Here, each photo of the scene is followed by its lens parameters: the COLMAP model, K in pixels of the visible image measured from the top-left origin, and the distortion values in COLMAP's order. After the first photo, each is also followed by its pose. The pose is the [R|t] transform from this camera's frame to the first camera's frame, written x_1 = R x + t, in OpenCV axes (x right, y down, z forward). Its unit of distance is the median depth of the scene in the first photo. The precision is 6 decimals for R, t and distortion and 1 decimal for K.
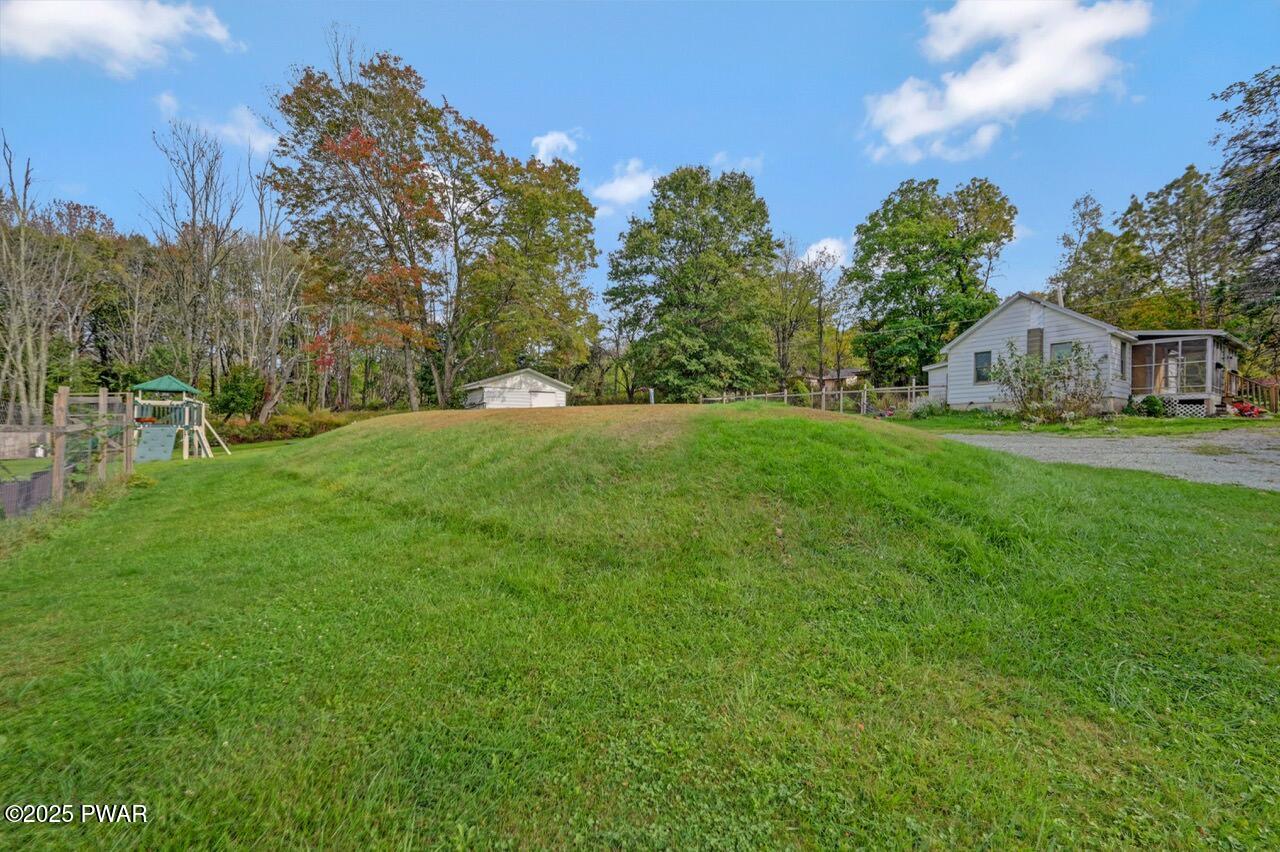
lens RADIAL K [[502.4, 0, 631.5], [0, 502.4, 429.4], [0, 0, 1]] dist [-0.000893, -0.000547]
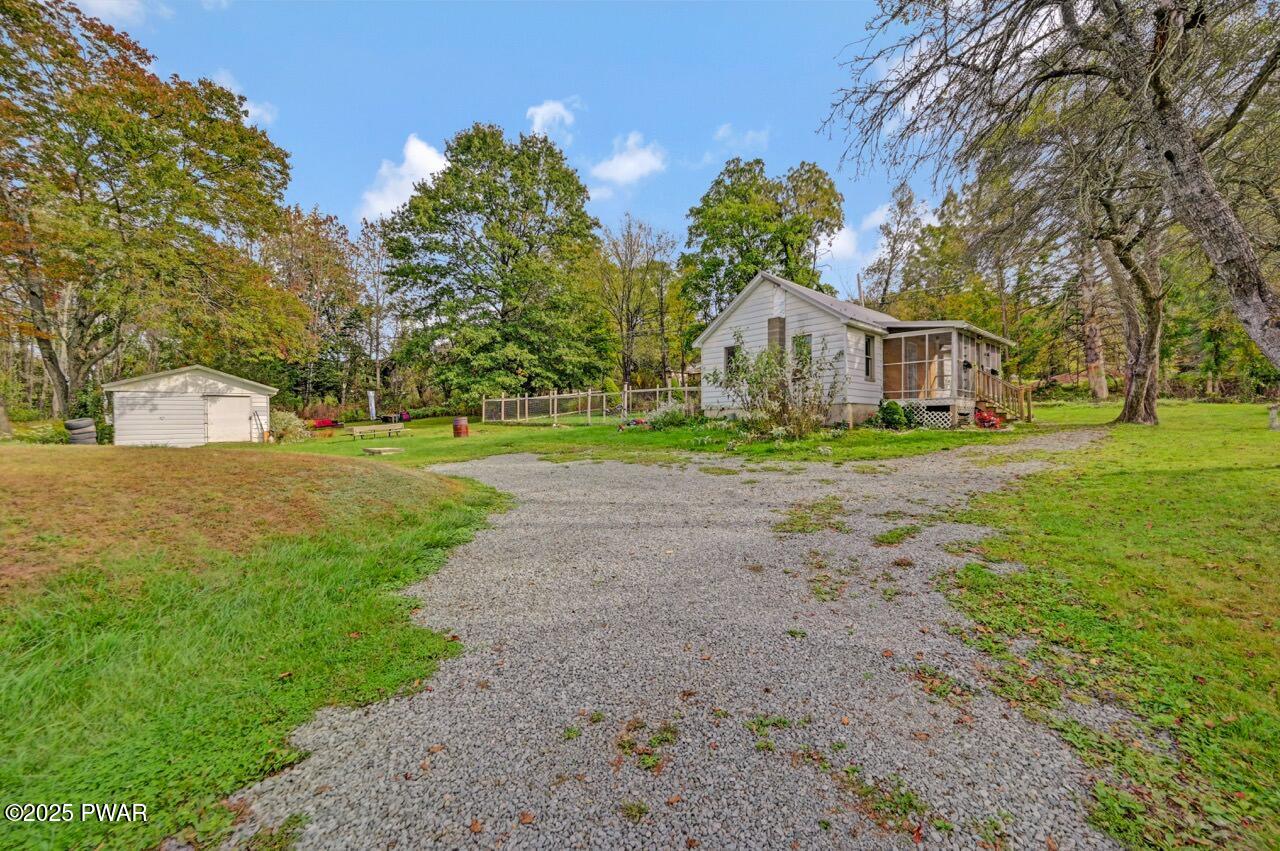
lens RADIAL K [[502.4, 0, 637.2], [0, 502.4, 420.6], [0, 0, 1]] dist [-0.000893, -0.000547]
pose [[0.988715, -0.017261, 0.148811, 0.334559], [0.017427, 0.999848, 0.000190, -0.028747], [-0.148792, 0.002405, 0.988866, 0.170347]]
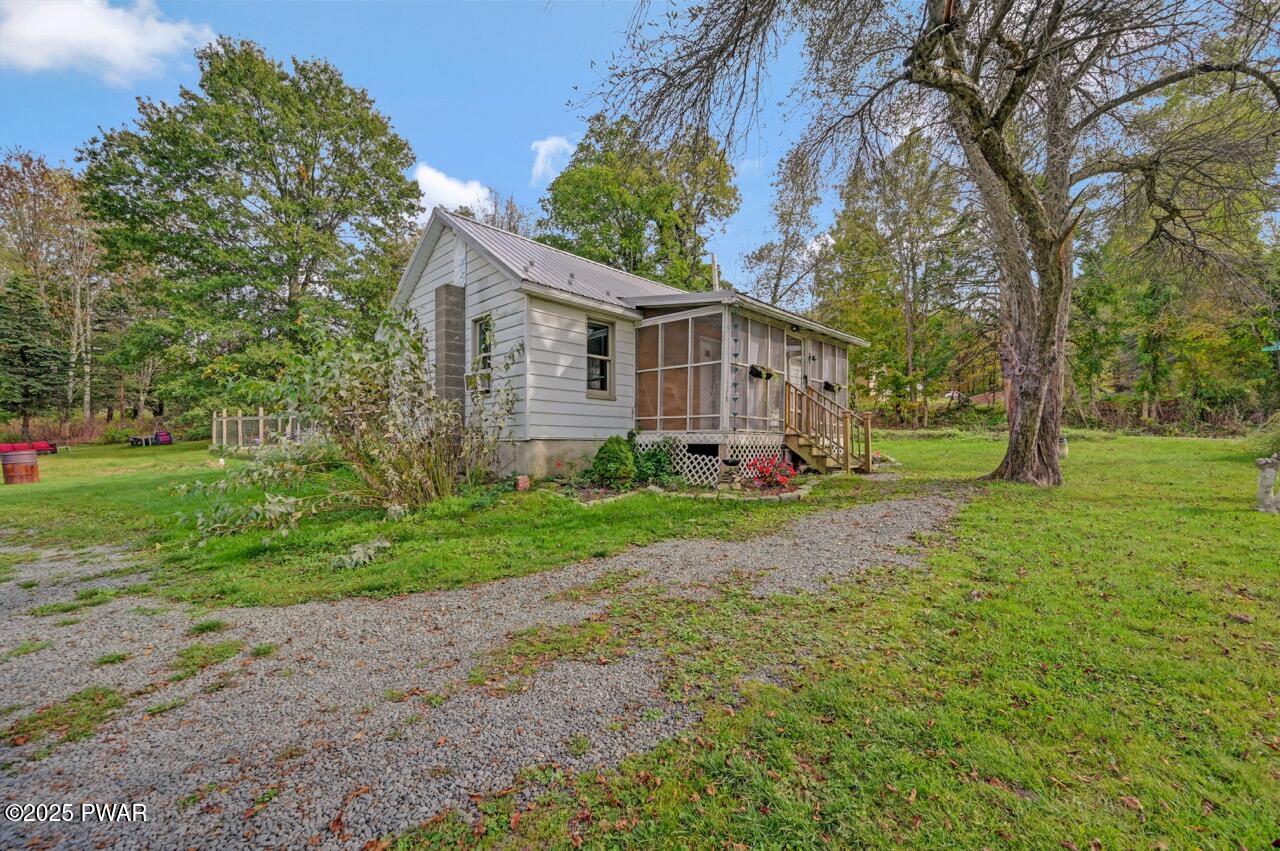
lens RADIAL K [[502.4, 0, 640.9], [0, 502.4, 453.2], [0, 0, 1]] dist [-0.000893, -0.000547]
pose [[0.976291, -0.019525, 0.215581, 0.637092], [0.011638, 0.999218, 0.037794, -0.045999], [-0.216150, -0.034389, 0.975754, 0.367725]]
